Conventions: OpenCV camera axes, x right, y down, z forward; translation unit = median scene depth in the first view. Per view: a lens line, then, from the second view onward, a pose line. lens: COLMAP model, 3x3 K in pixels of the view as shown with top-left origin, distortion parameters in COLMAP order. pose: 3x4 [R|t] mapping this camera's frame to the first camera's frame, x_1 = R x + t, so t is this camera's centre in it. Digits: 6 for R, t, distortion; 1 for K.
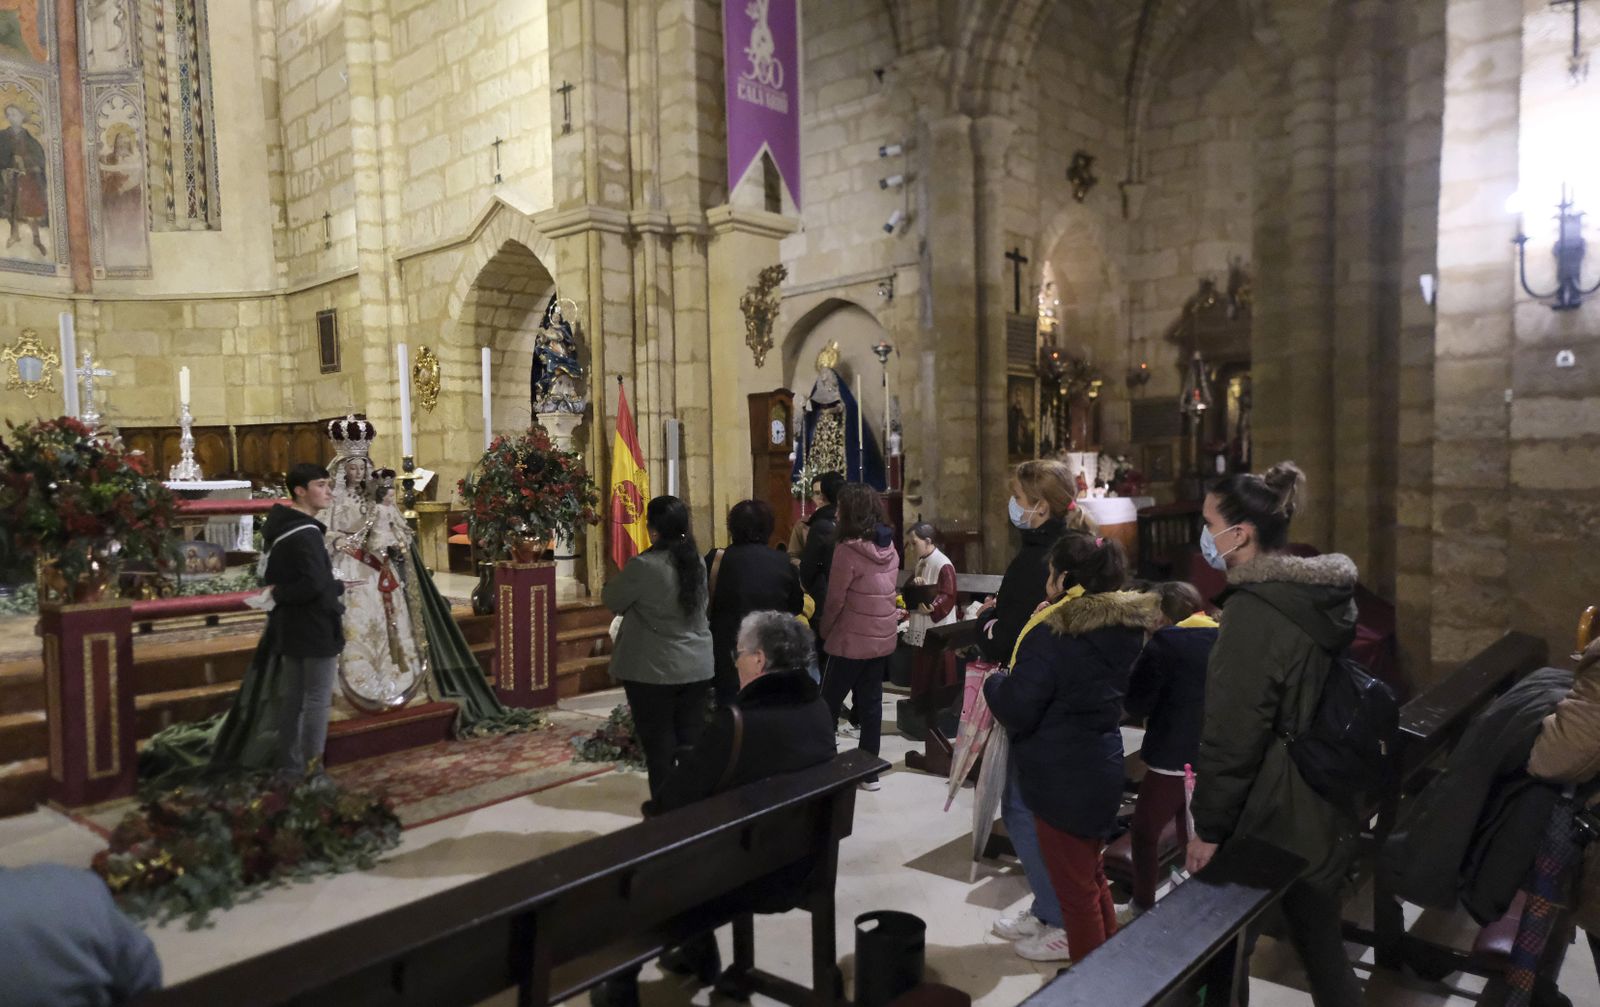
lens RADIAL K [[1099.2, 0, 789.9], [0, 1099.2, 536.8], [0, 0, 1]] dist [0.028671, 0.011960]
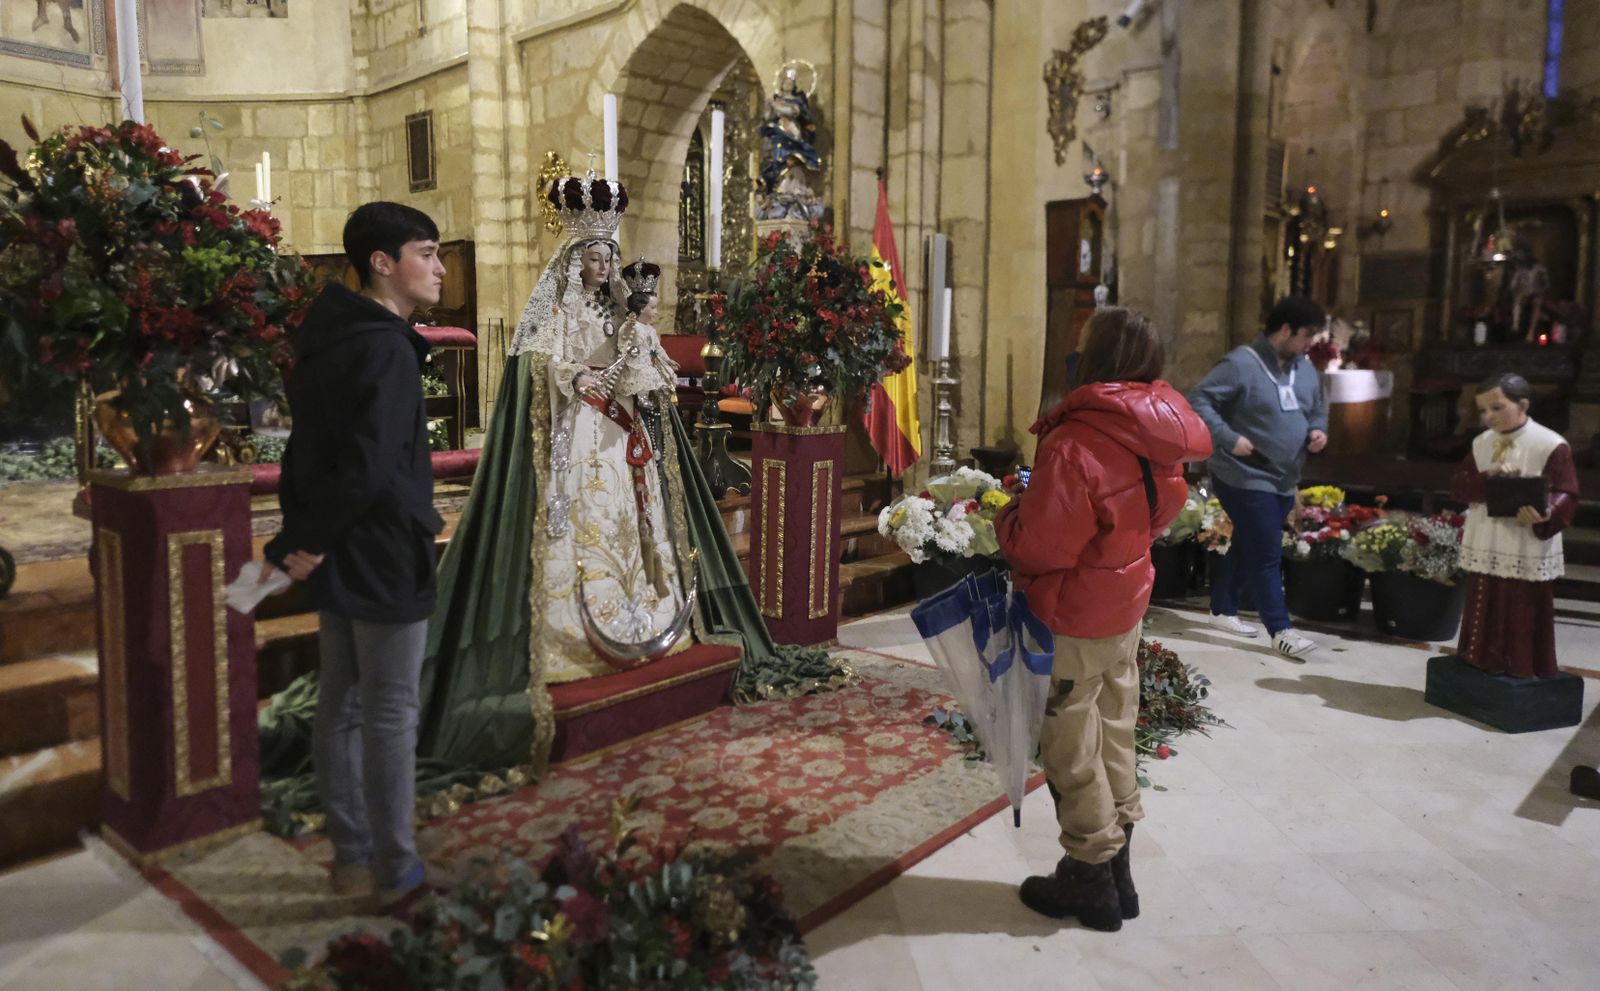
lens RADIAL K [[1090.7, 0, 795.4], [0, 1090.7, 461.1], [0, 0, 1]] dist [0.018256, 0.009057]
pose [[0.999620, 0.026442, -0.007819, -0.194108], [-0.026079, 0.998717, 0.043405, 0.013154], [0.008957, -0.043185, 0.999027, 0.281007]]
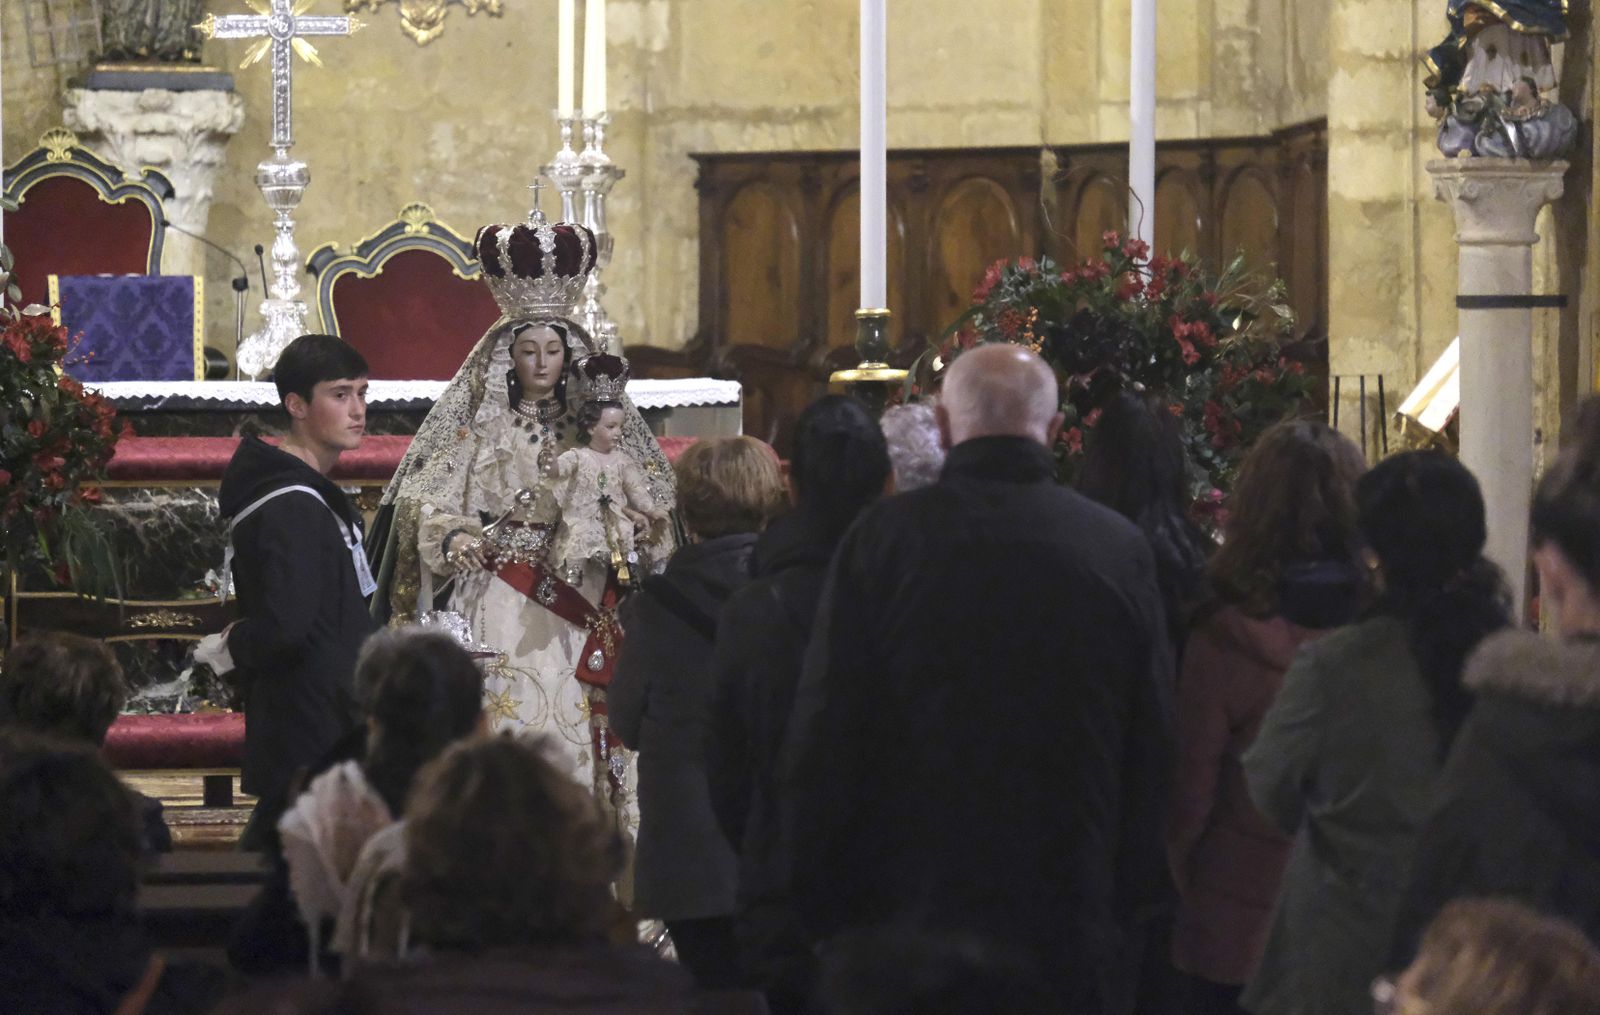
lens RADIAL K [[9811.2, 0, 802.6], [0, 9811.2, 509.8], [0, 0, 1]] dist [0.533427, 0.000000]
pose [[0.785673, 0.024454, -0.618159, 1.217595], [-0.048828, 0.998552, -0.022557, 0.043885], [0.616712, 0.047906, 0.785729, -1.093747]]
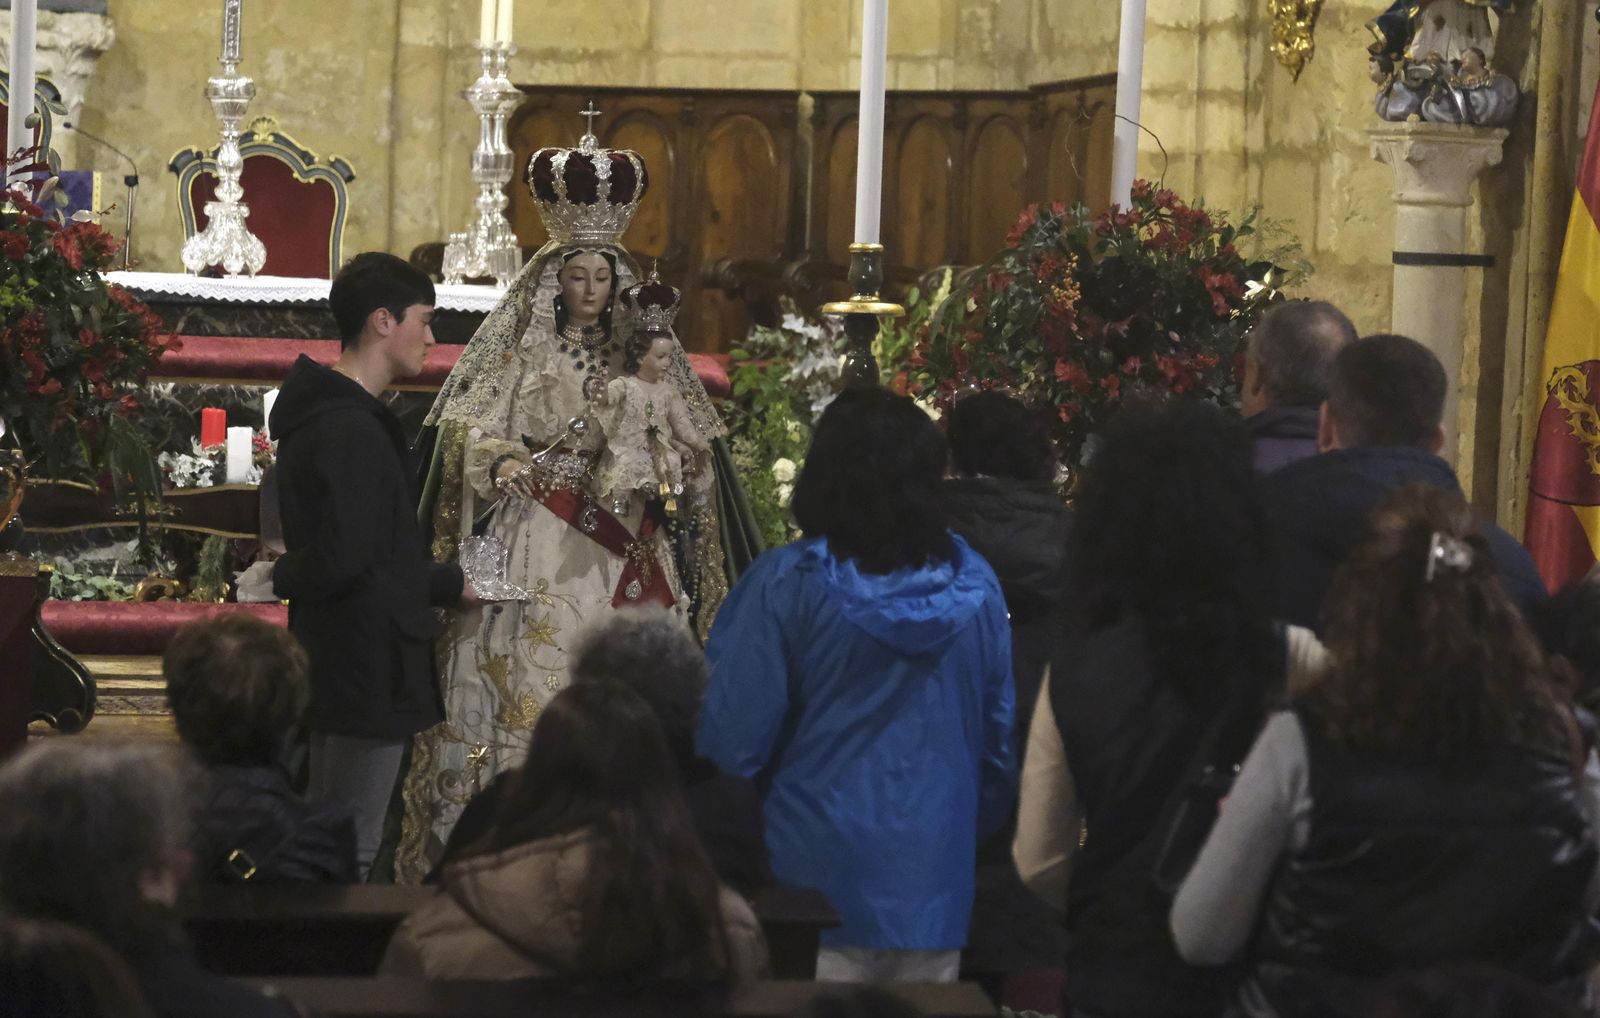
lens RADIAL K [[6200.6, 0, 760.9], [0, 6200.6, 536.2], [0, 0, 1]] dist [0.086336, 0.000000]
pose [[0.834321, 0.075886, -0.546030, 0.568024], [-0.086626, 0.996222, 0.006090, 0.005277], [0.544430, 0.042219, 0.837743, -0.509069]]
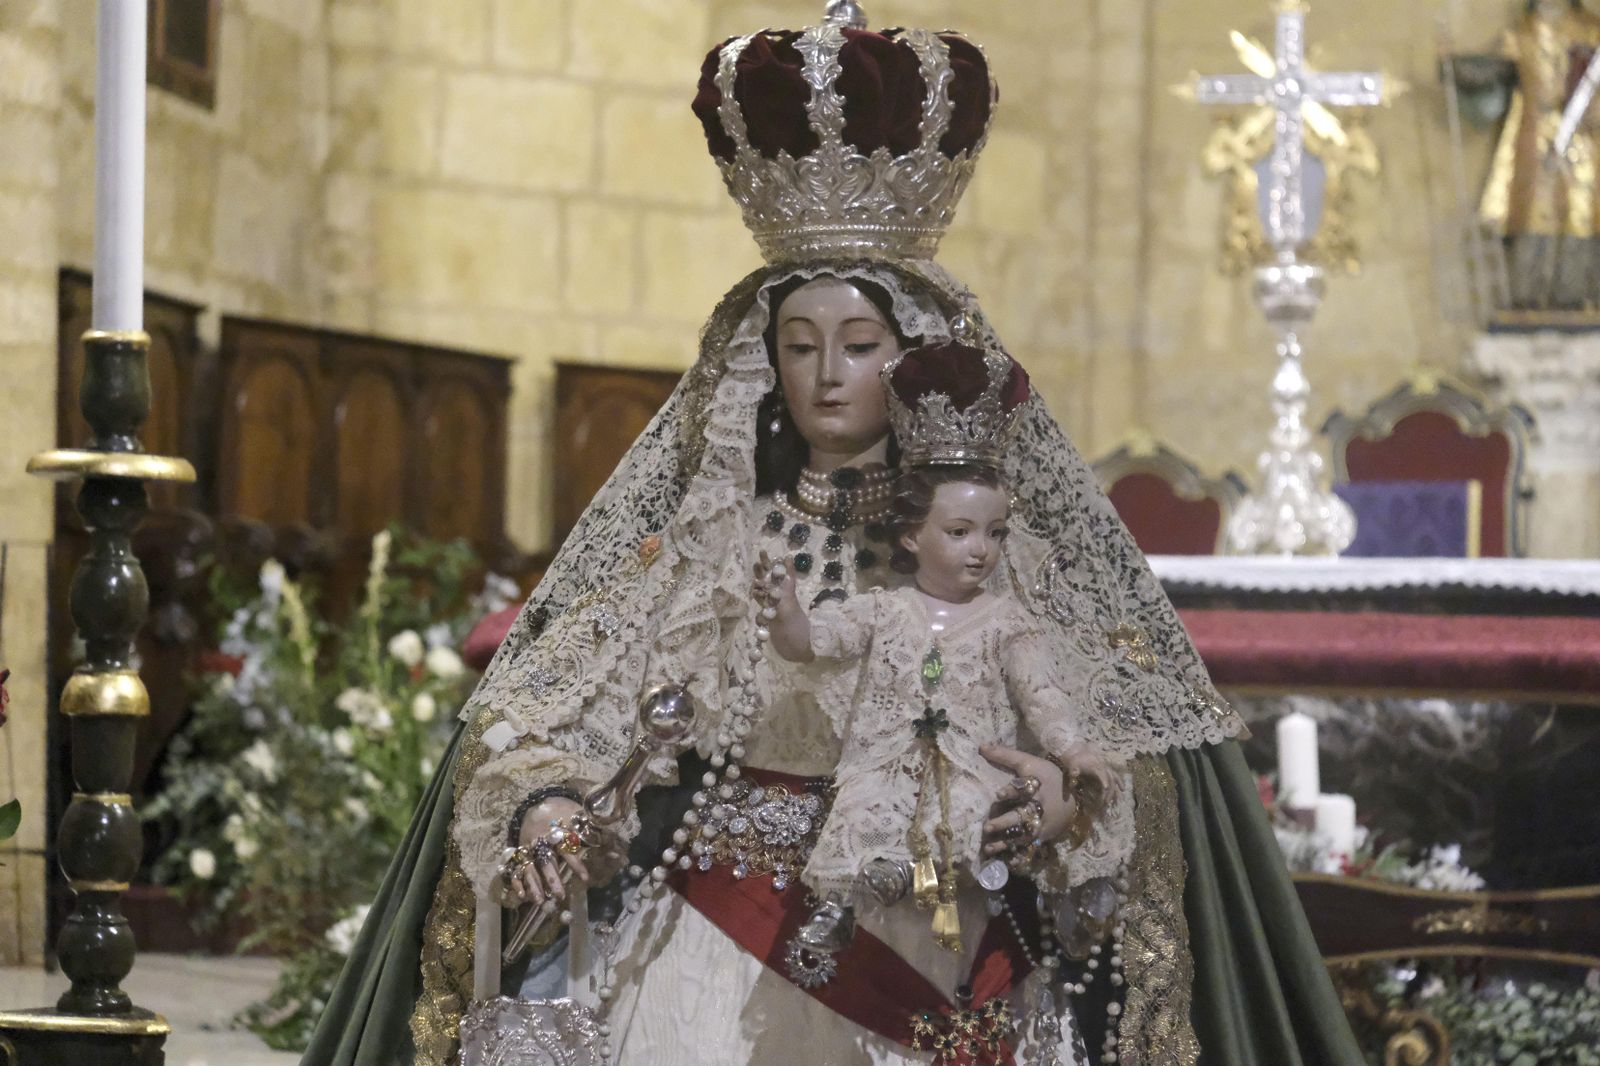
lens RADIAL K [[3962.3, 0, 793.4], [0, 3962.3, 545.5], [0, 0, 1]] dist [-0.038835, 0.000000]
pose [[0.491332, 0.002077, -0.870970, 0.051707], [-0.076595, 0.996226, -0.040832, -0.008802], [0.867598, 0.086774, 0.489637, 0.512767]]
